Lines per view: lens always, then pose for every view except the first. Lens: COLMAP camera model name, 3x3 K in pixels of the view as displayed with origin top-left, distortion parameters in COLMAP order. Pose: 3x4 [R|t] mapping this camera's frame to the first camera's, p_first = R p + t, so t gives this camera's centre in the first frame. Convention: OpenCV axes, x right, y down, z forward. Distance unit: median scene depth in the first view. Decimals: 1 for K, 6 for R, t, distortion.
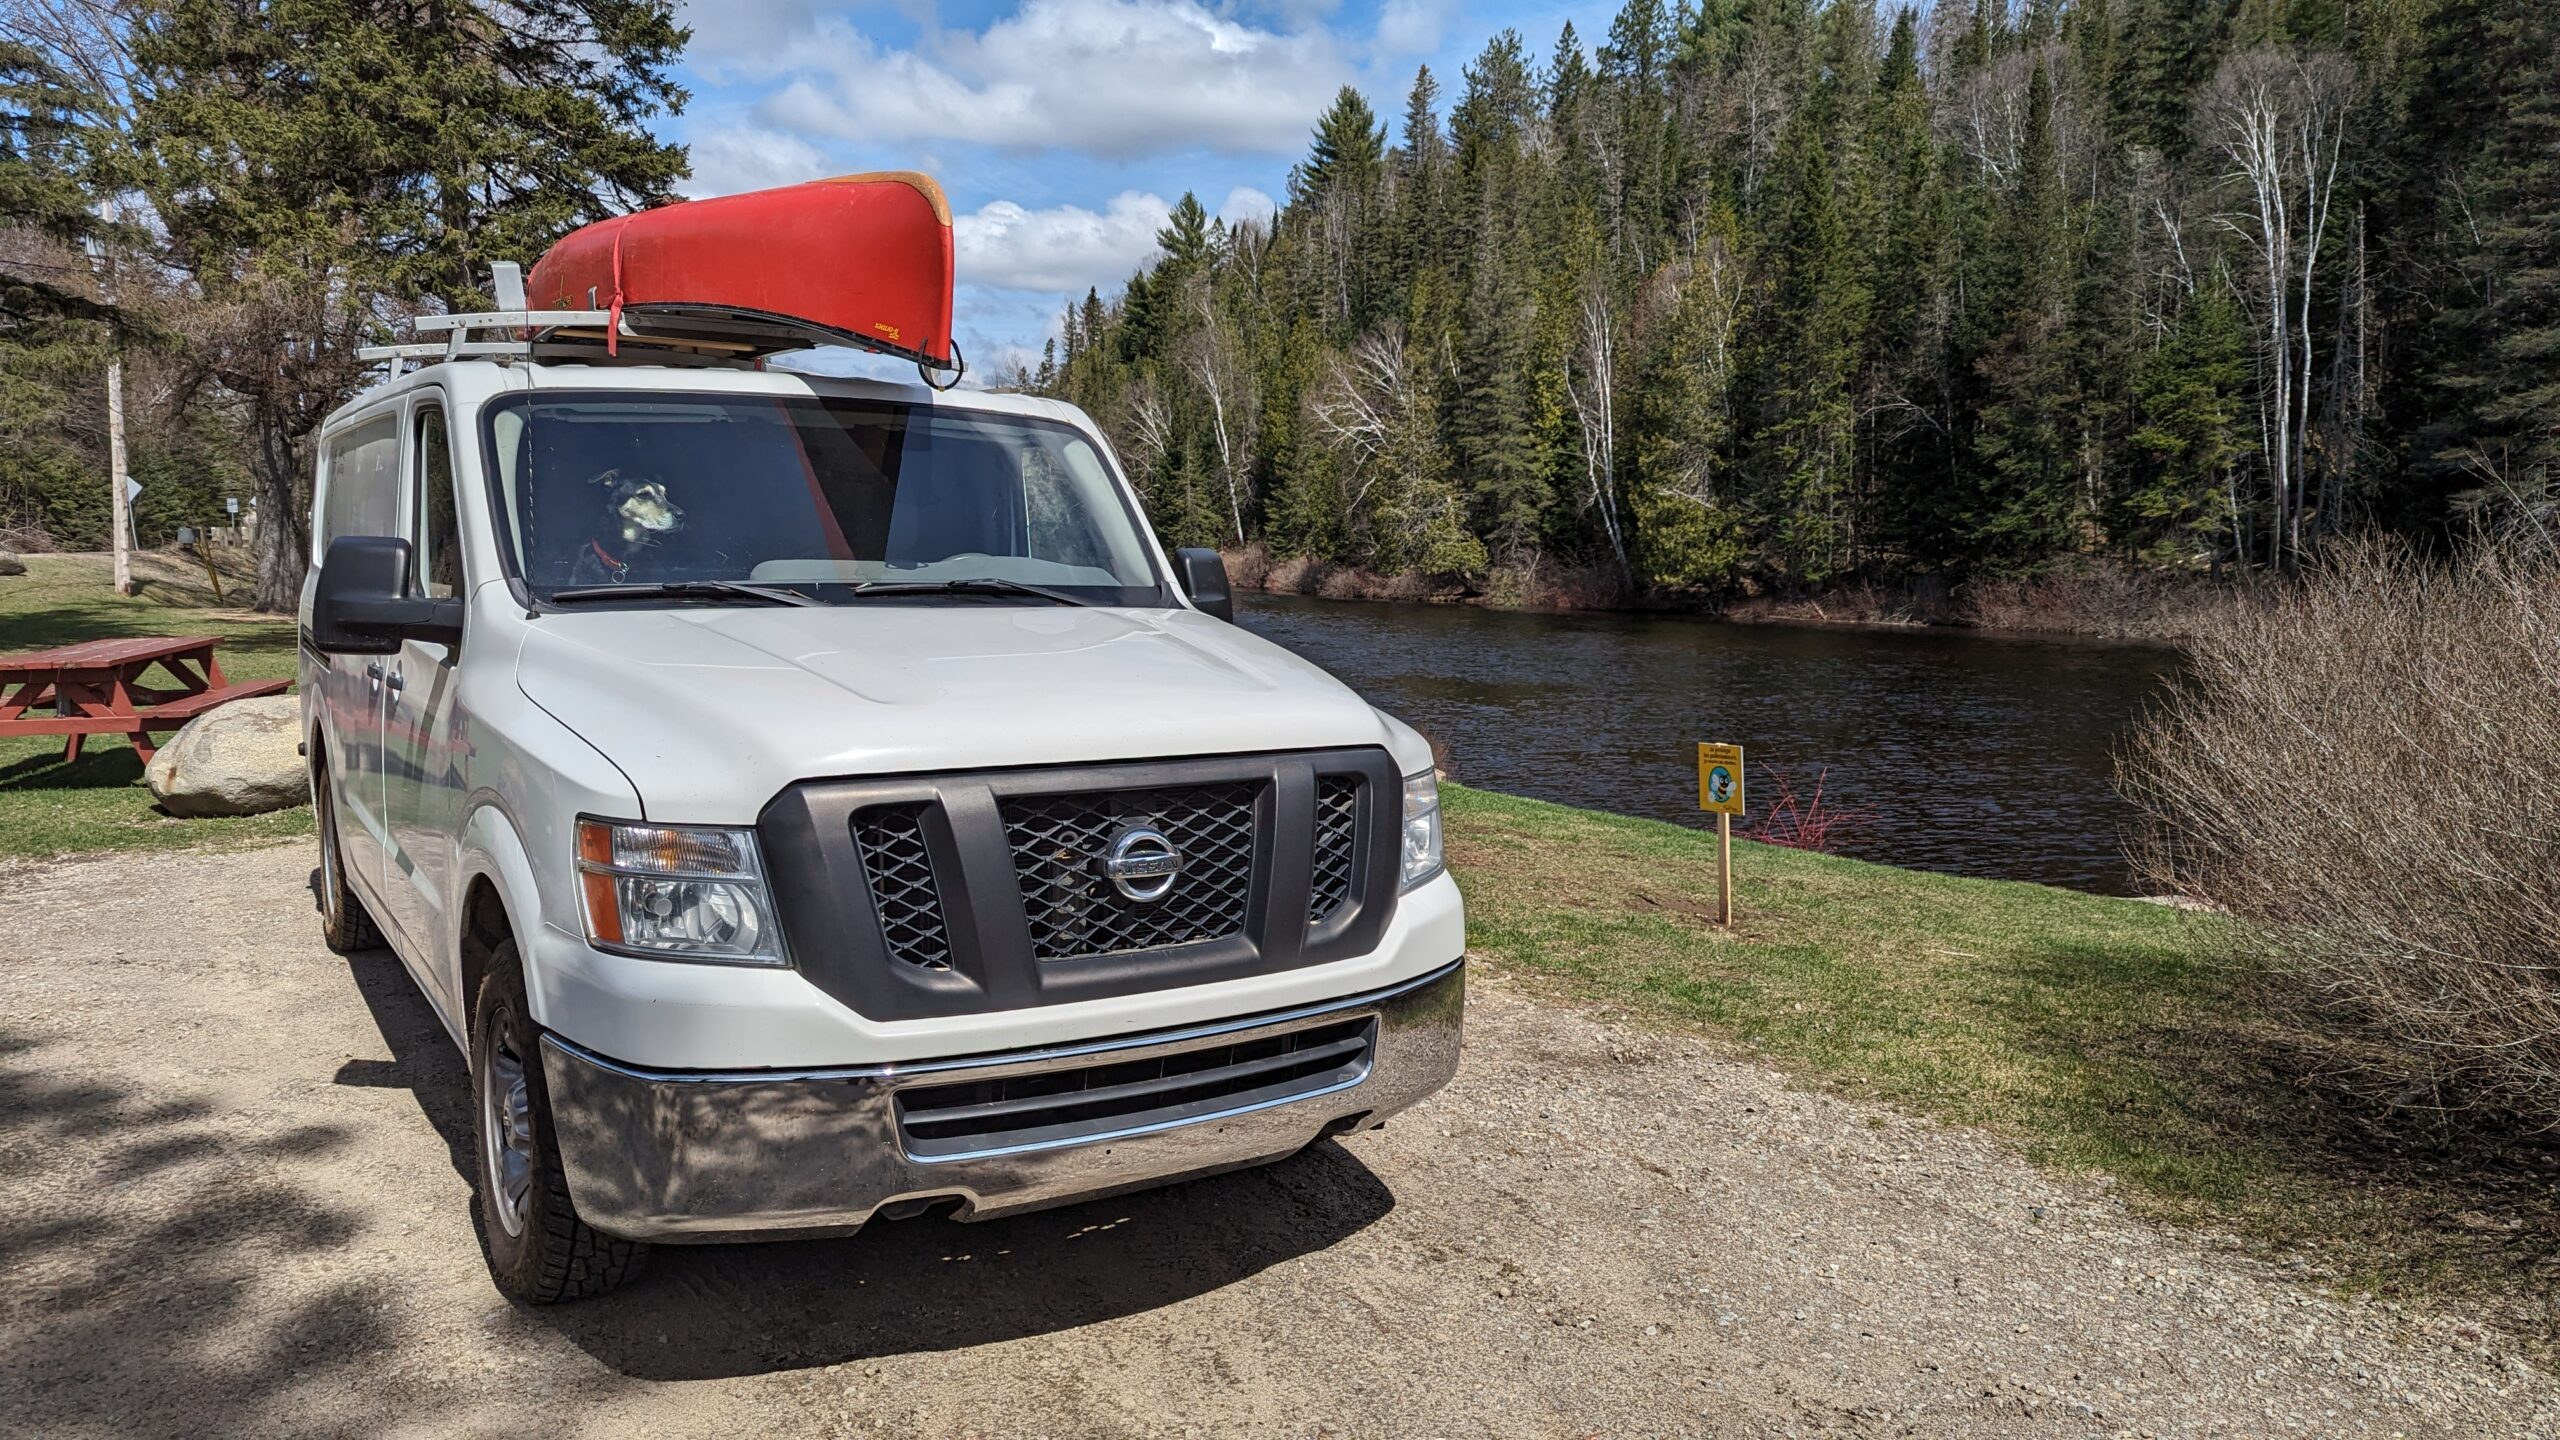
lens RADIAL K [[1832.7, 0, 1344.0], [0, 1832.7, 745.3], [0, 0, 1]] dist [0.066326, -0.063614]
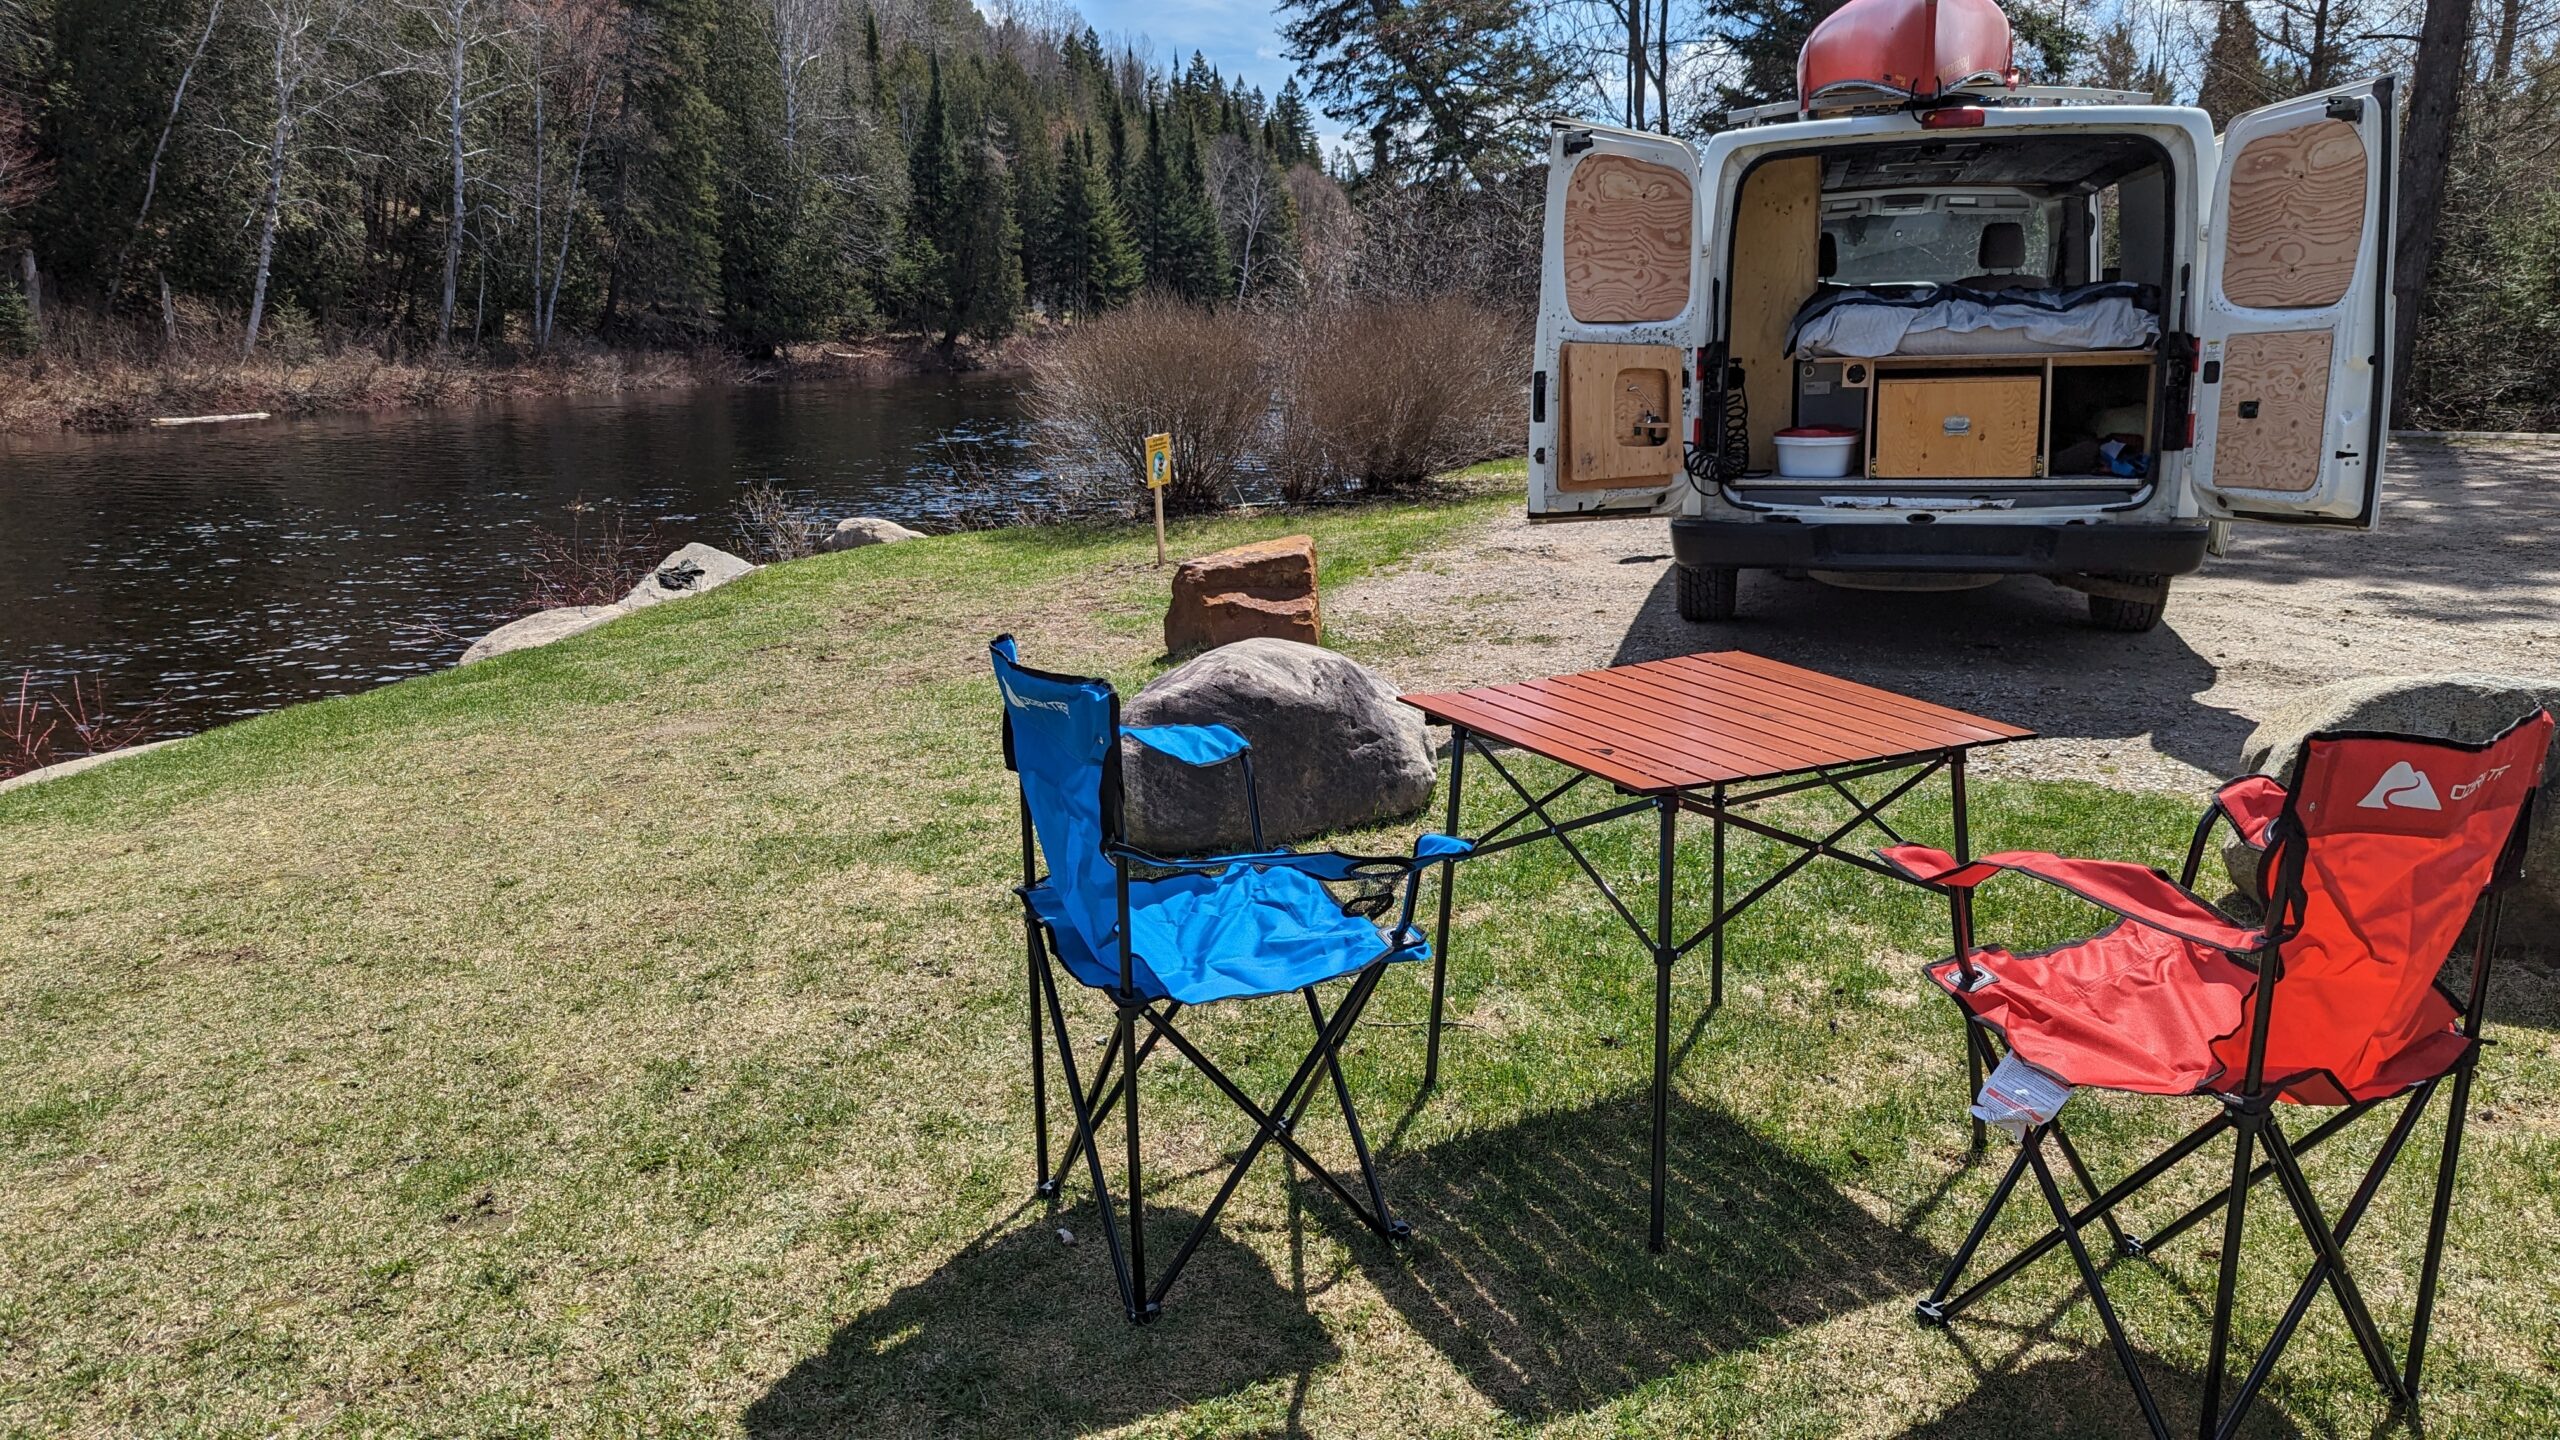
lens RADIAL K [[1832.7, 0, 1331.5], [0, 1832.7, 710.3], [0, 0, 1]] dist [0.066326, -0.063614]
pose [[-0.672774, -0.153015, 0.723851, -0.070702], [0.087056, 0.955210, 0.282835, -0.014143], [-0.734708, 0.253300, -0.629320, 0.143245]]
